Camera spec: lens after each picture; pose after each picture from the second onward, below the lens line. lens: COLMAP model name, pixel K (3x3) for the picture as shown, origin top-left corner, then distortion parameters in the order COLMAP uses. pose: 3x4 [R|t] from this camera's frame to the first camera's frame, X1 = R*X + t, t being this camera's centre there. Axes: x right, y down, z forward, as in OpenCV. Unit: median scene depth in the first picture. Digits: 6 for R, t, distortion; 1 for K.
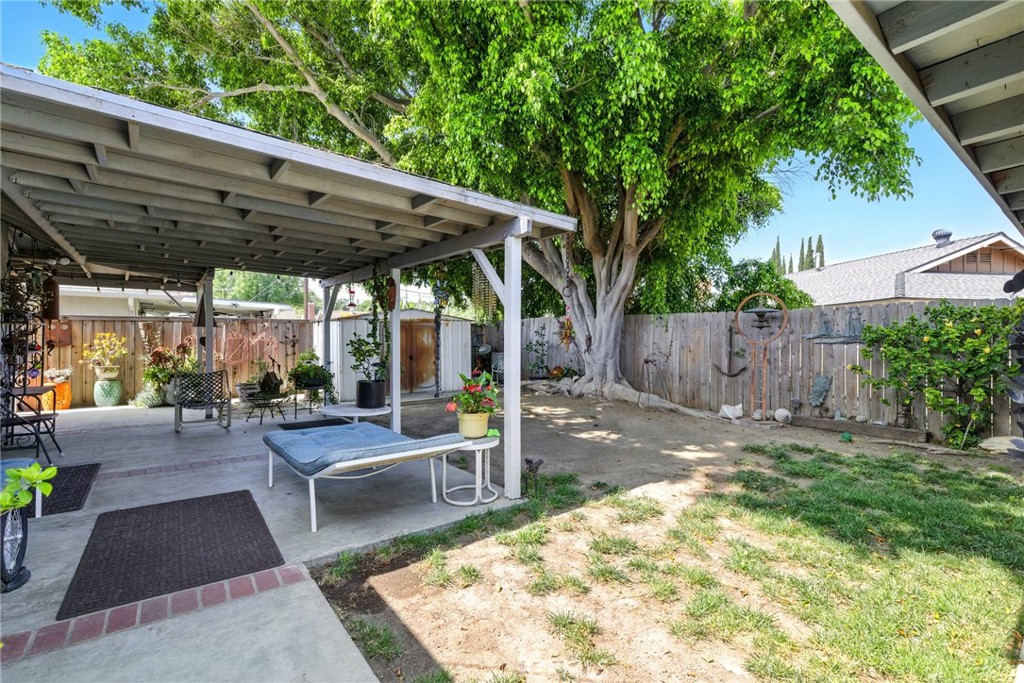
lens RADIAL K [[536.7, 0, 509.9], [0, 536.7, 336.5], [0, 0, 1]] dist [0.000808, 0.000223]
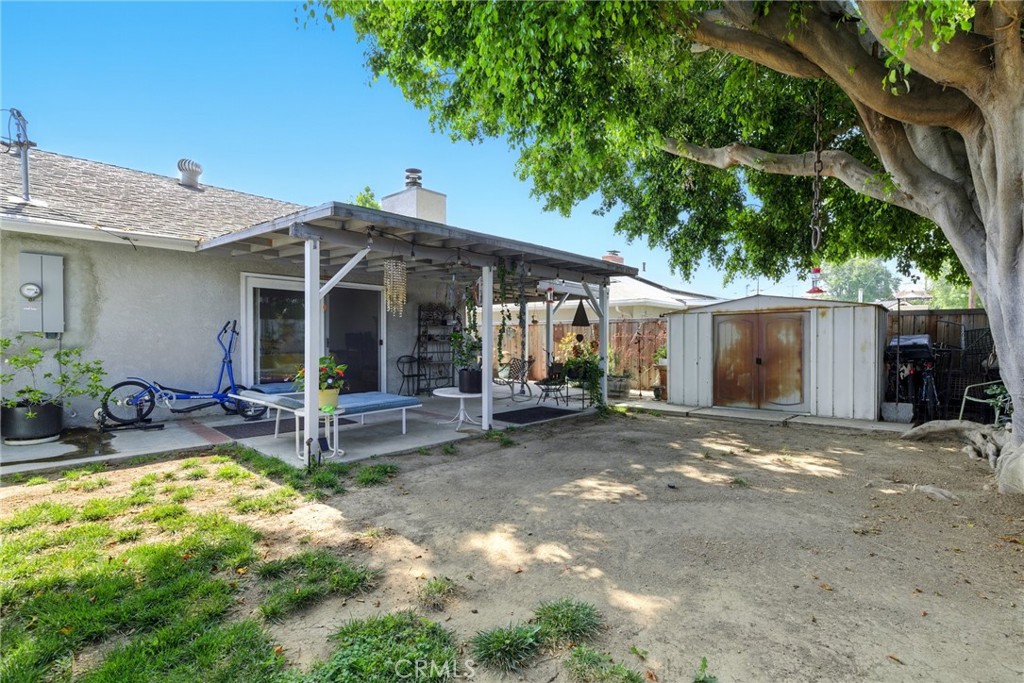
lens RADIAL K [[536.7, 0, 509.9], [0, 536.7, 336.5], [0, 0, 1]] dist [0.000808, 0.000223]
pose [[0.065780, -0.005053, -0.997821, 0.615145], [-0.004990, 0.999973, -0.005393, 0.012571], [0.997822, 0.005334, 0.065753, 0.693491]]
